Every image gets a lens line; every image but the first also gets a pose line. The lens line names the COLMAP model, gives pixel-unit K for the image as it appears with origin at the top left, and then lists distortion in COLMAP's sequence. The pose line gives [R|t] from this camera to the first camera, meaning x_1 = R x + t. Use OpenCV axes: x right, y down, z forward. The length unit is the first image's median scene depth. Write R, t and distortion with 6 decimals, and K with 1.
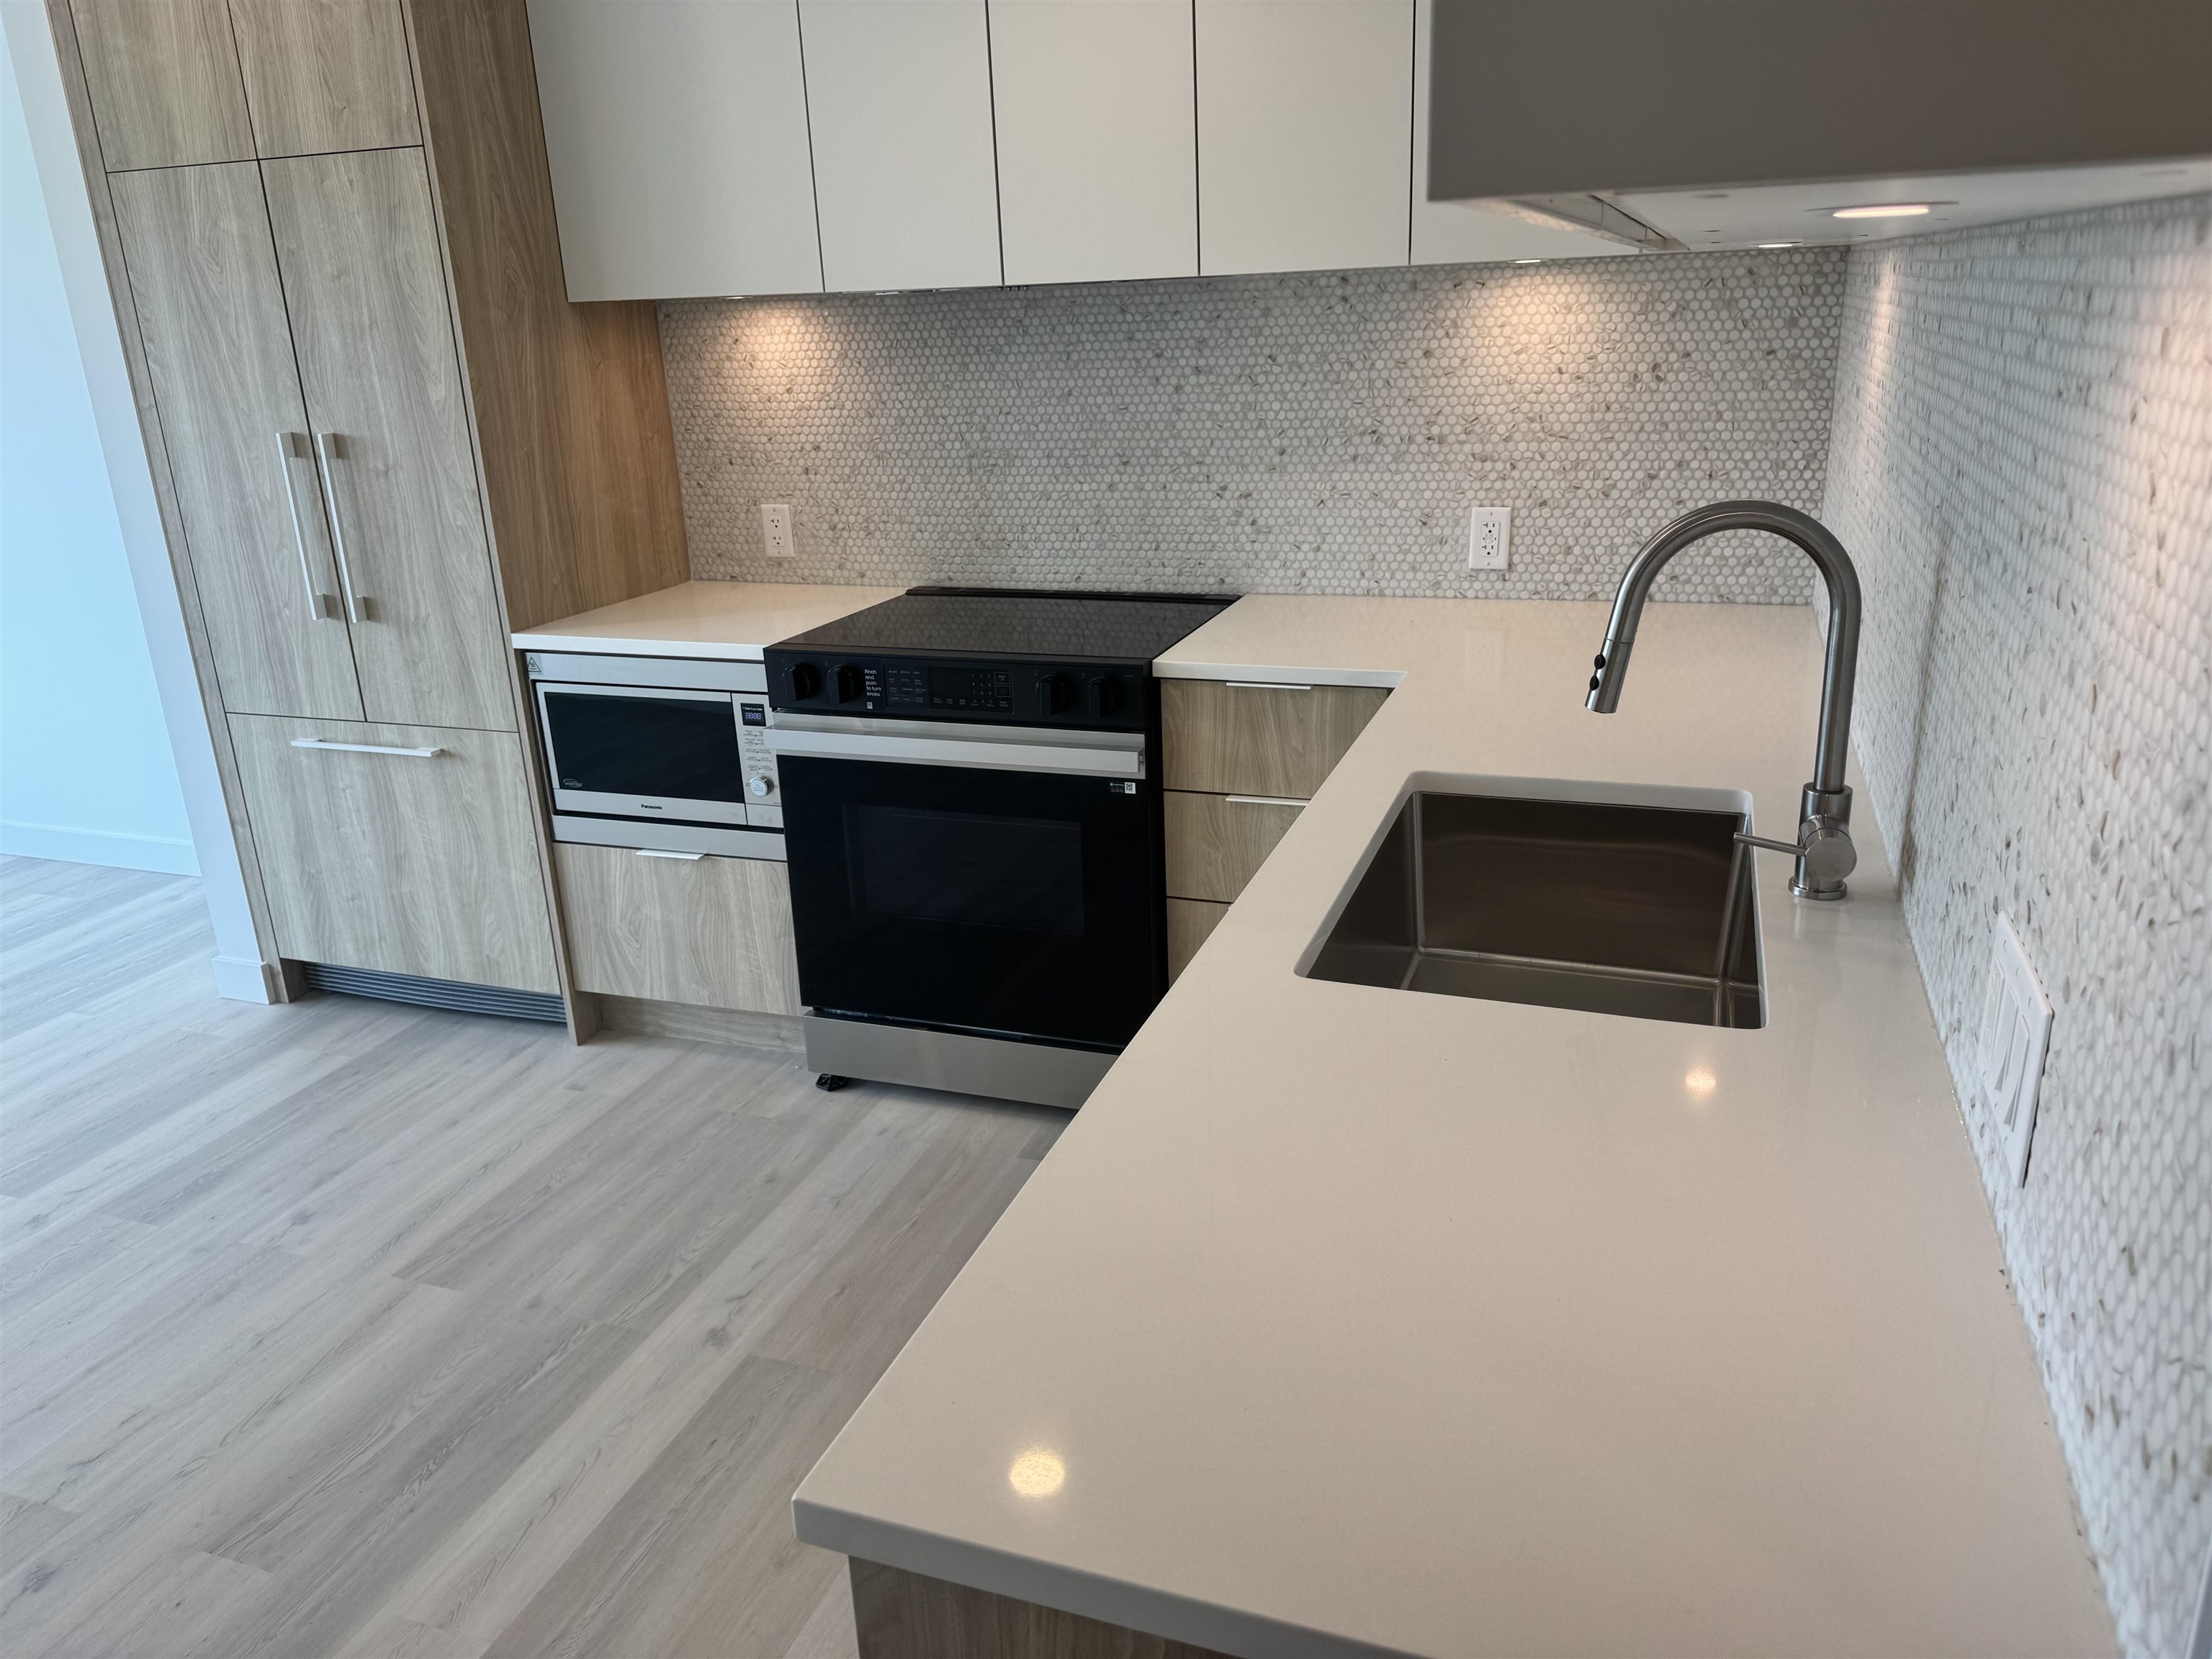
lens RADIAL K [[1549.8, 0, 1102.7], [0, 1549.8, 835.2], [0, 0, 1]] dist [0.042074, -0.061686]
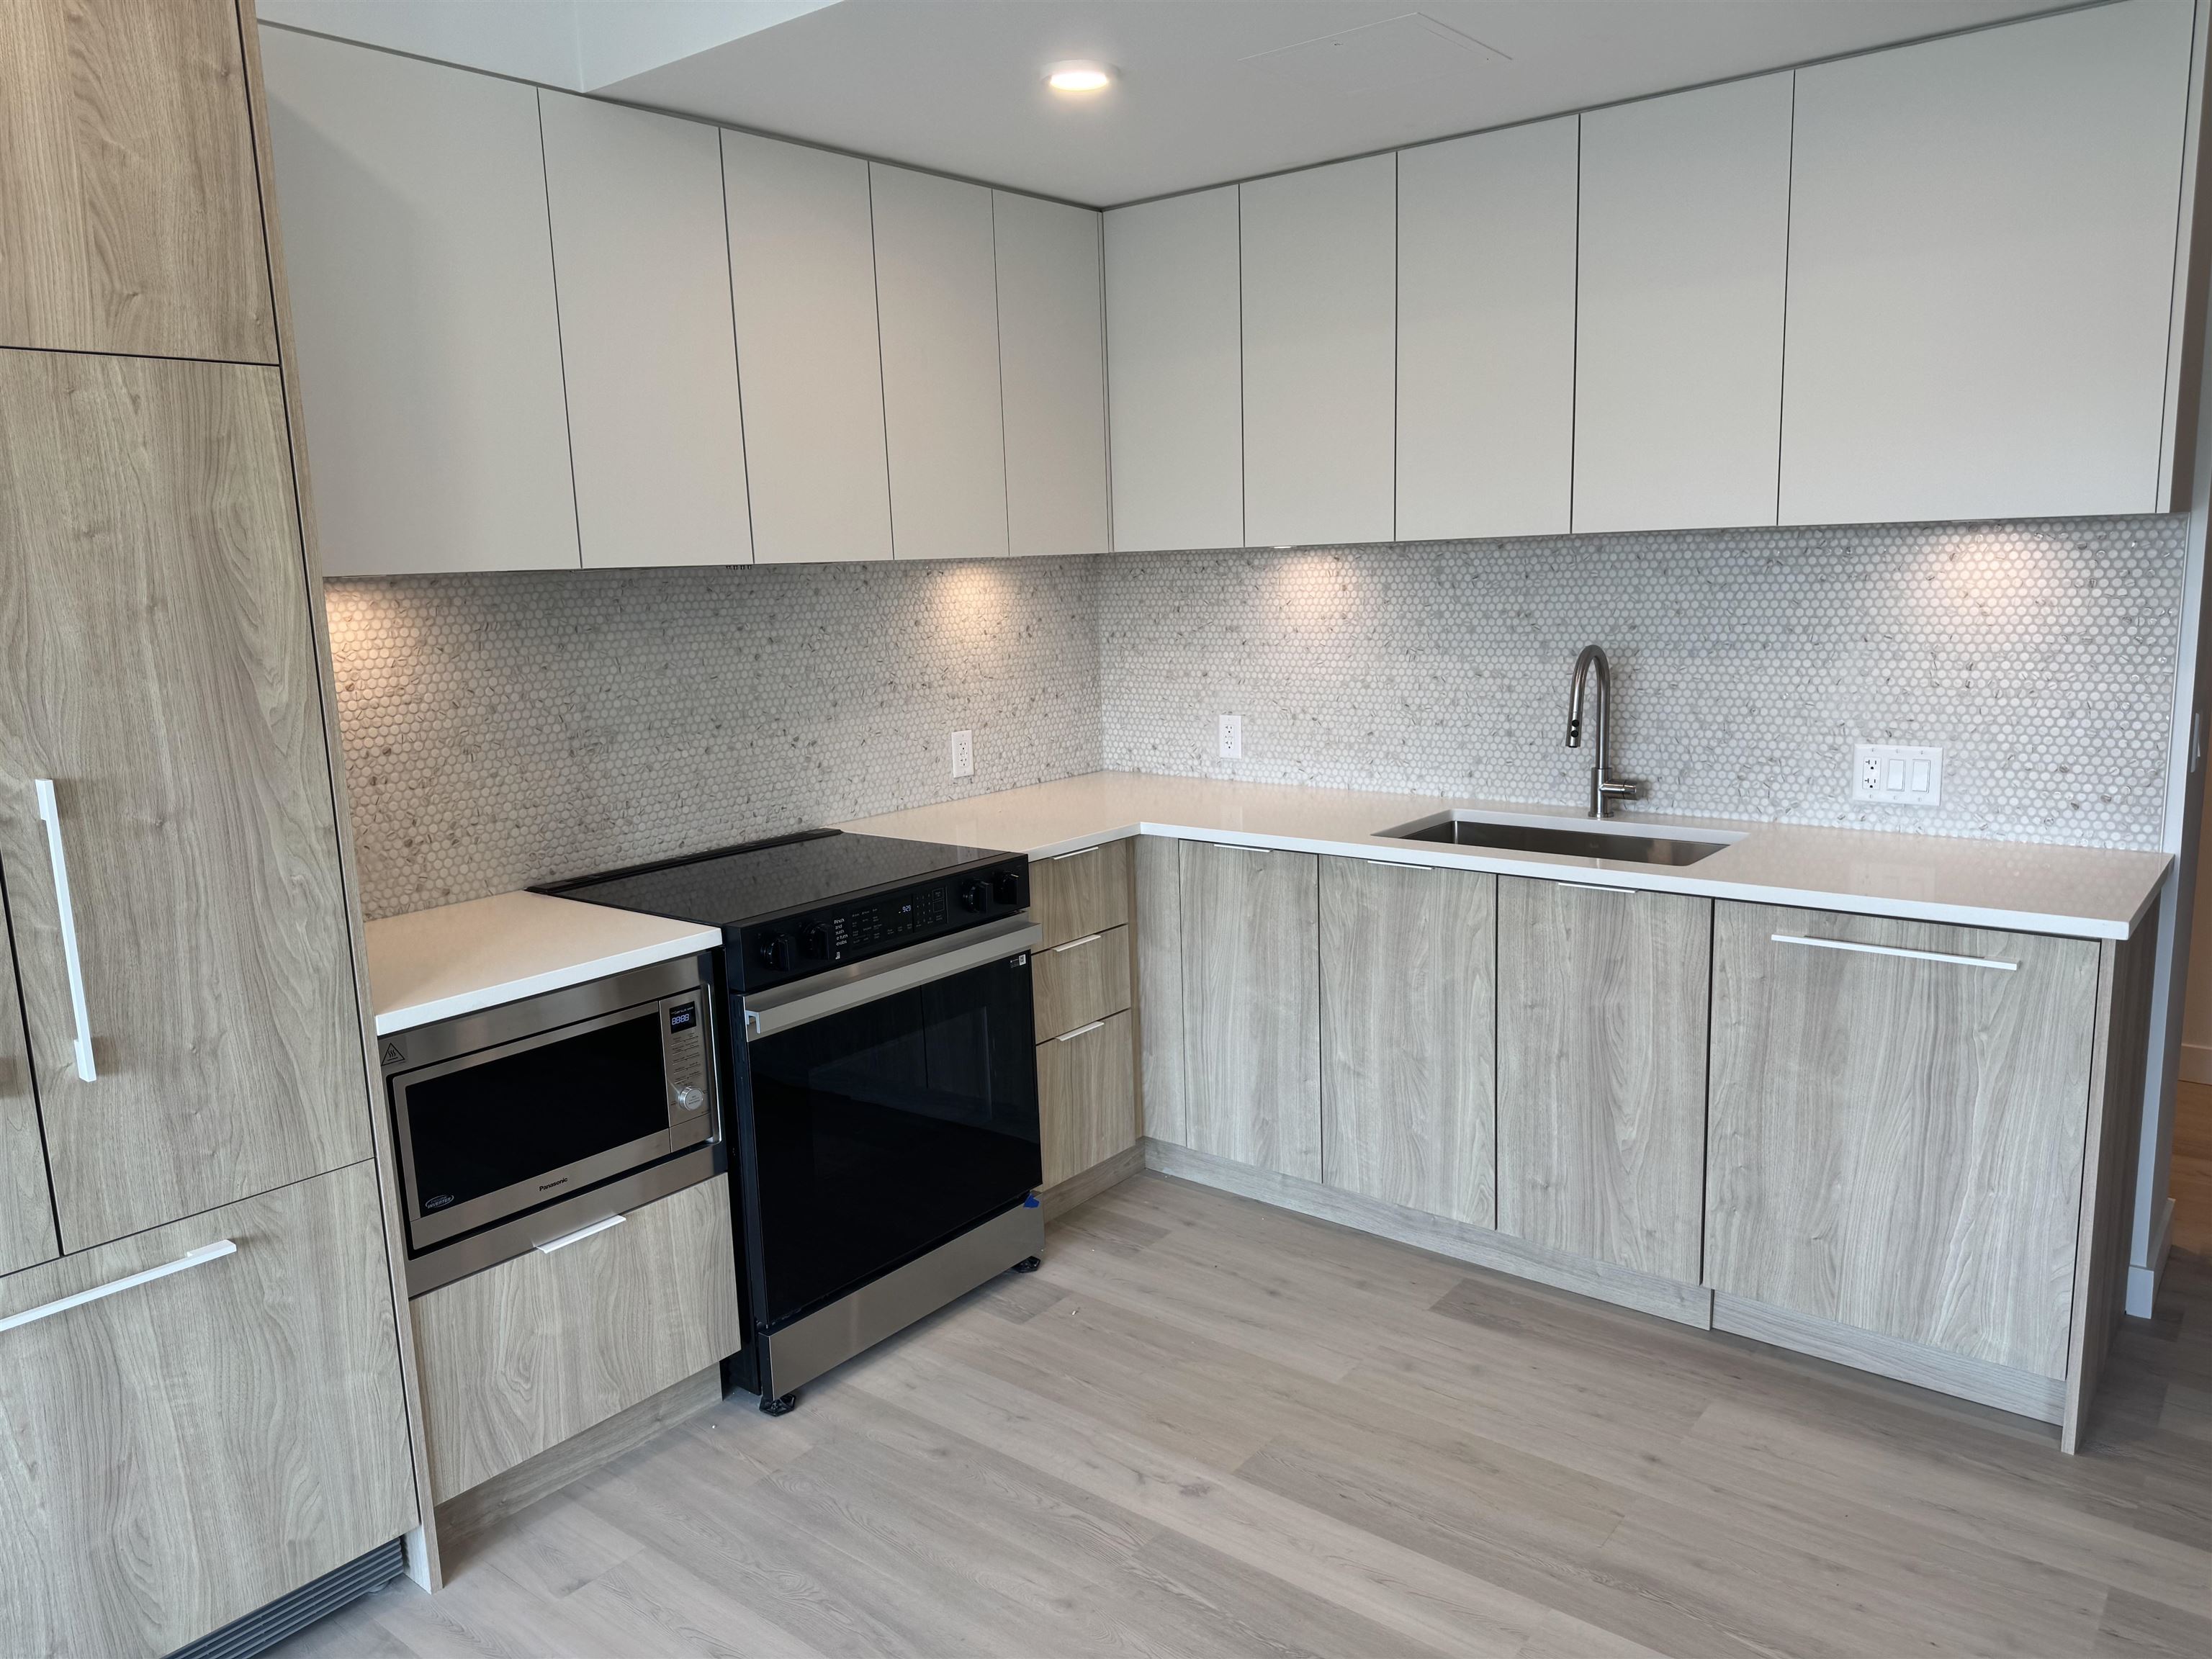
lens RADIAL K [[1549.8, 0, 1139.6], [0, 1549.8, 826.8], [0, 0, 1]] dist [0.042074, -0.061686]
pose [[0.312183, -0.139370, 0.939743, -0.901989], [0.324424, 0.945356, 0.032429, -0.116829], [-0.892911, 0.294752, 0.340339, 0.403086]]
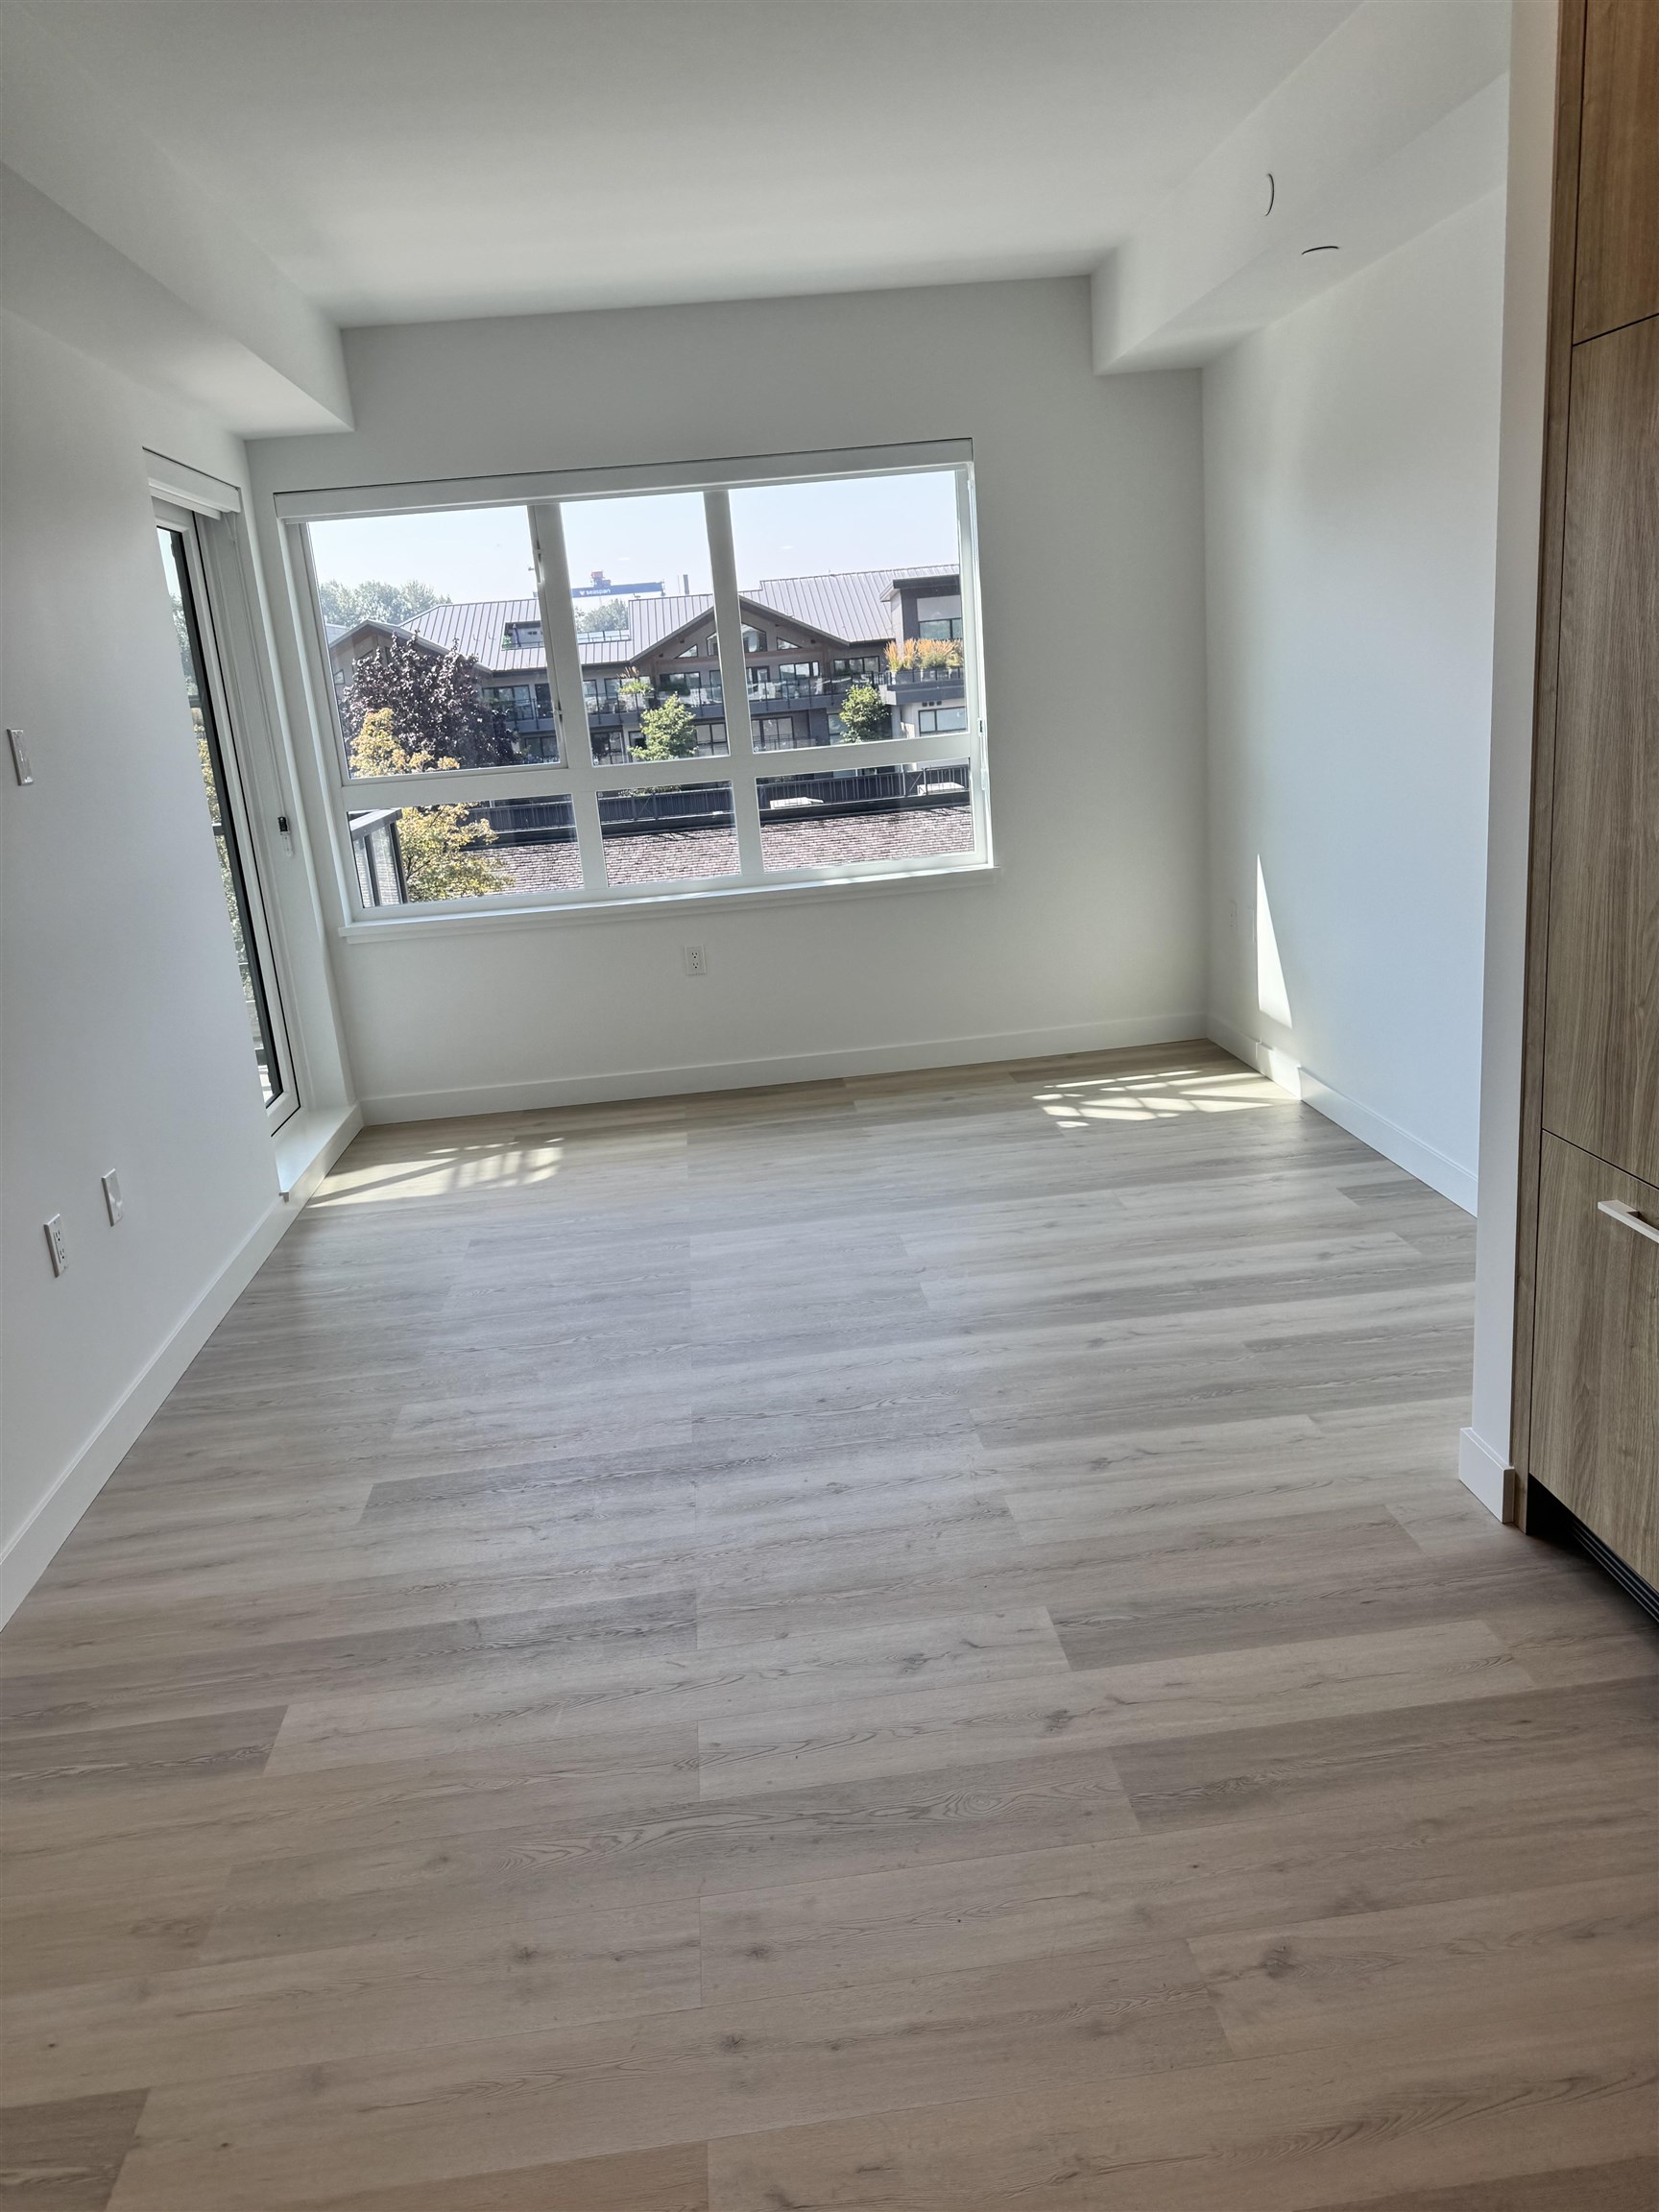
lens RADIAL K [[1549.8, 0, 841.3], [0, 1549.8, 1100.1], [0, 0, 1]] dist [0.042074, -0.061686]
pose [[0.424701, 0.241564, -0.872511, -0.098240], [-0.226866, 0.961393, 0.155743, -0.137428], [0.876448, 0.131799, 0.463107, 0.432064]]
